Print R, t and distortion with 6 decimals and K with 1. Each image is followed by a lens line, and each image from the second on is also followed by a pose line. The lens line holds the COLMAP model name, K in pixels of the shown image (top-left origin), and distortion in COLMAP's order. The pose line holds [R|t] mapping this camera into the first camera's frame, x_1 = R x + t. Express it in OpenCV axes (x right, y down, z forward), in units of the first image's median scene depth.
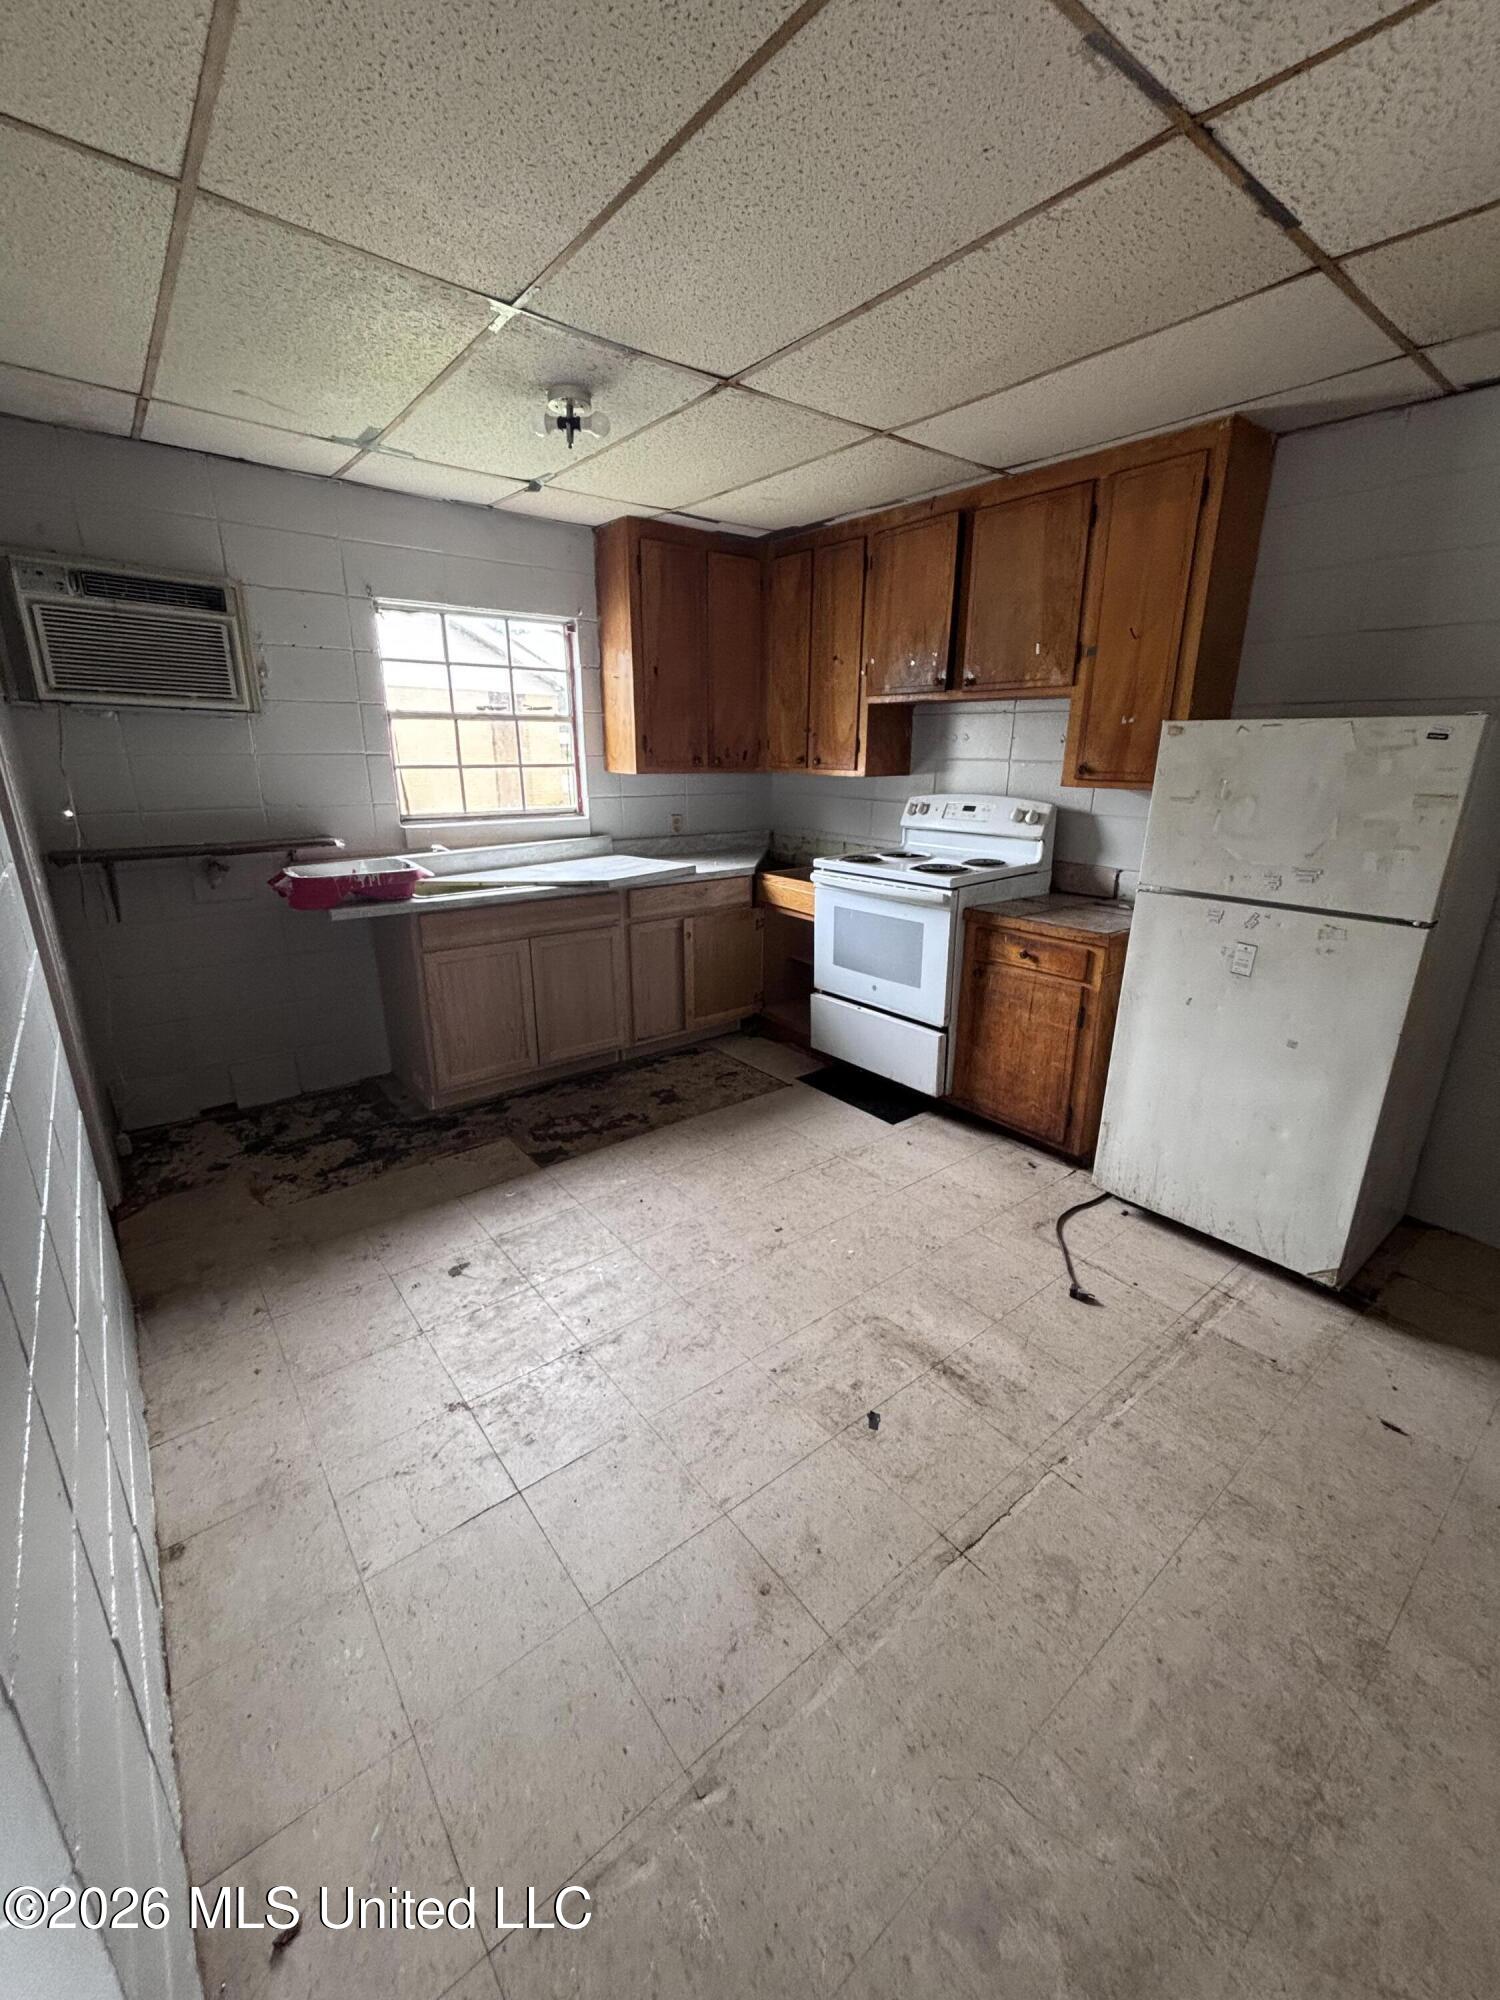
lens RADIAL K [[804.8, 0, 757.1], [0, 804.8, 995.2], [0, 0, 1]] dist [-0.001006, 0.001988]
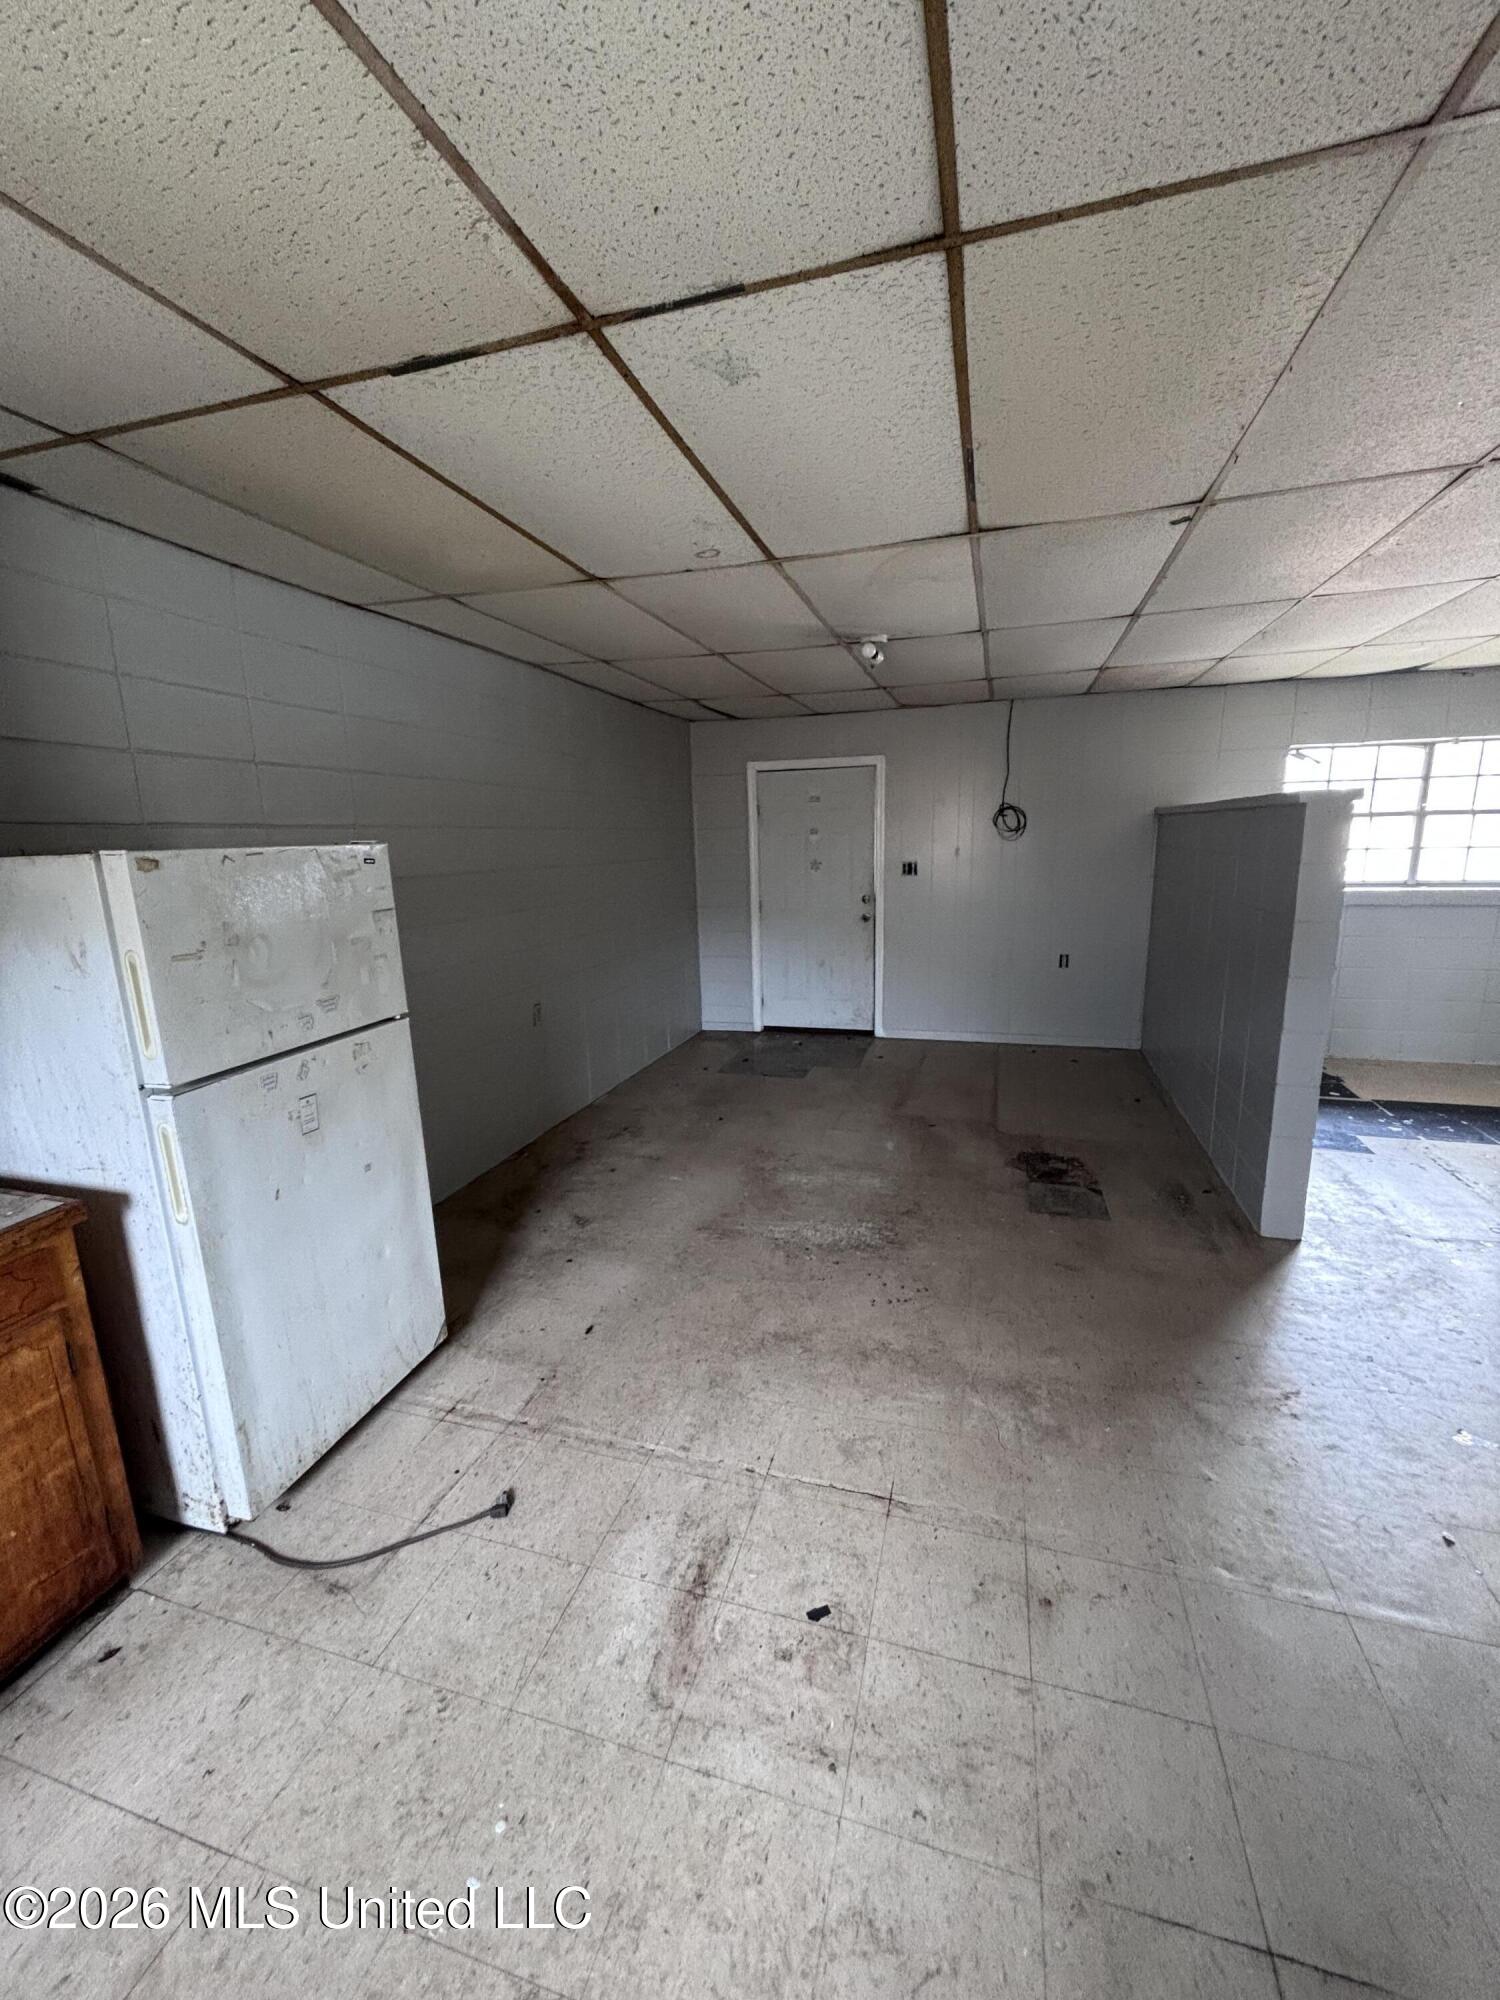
lens RADIAL K [[804.8, 0, 753.5], [0, 804.8, 998.2], [0, 0, 1]] dist [-0.001006, 0.001988]
pose [[-0.563904, -0.159457, 0.810300, -0.298621], [0.265272, 0.894212, 0.360578, -0.292540], [-0.782076, 0.418281, -0.461950, 0.833304]]
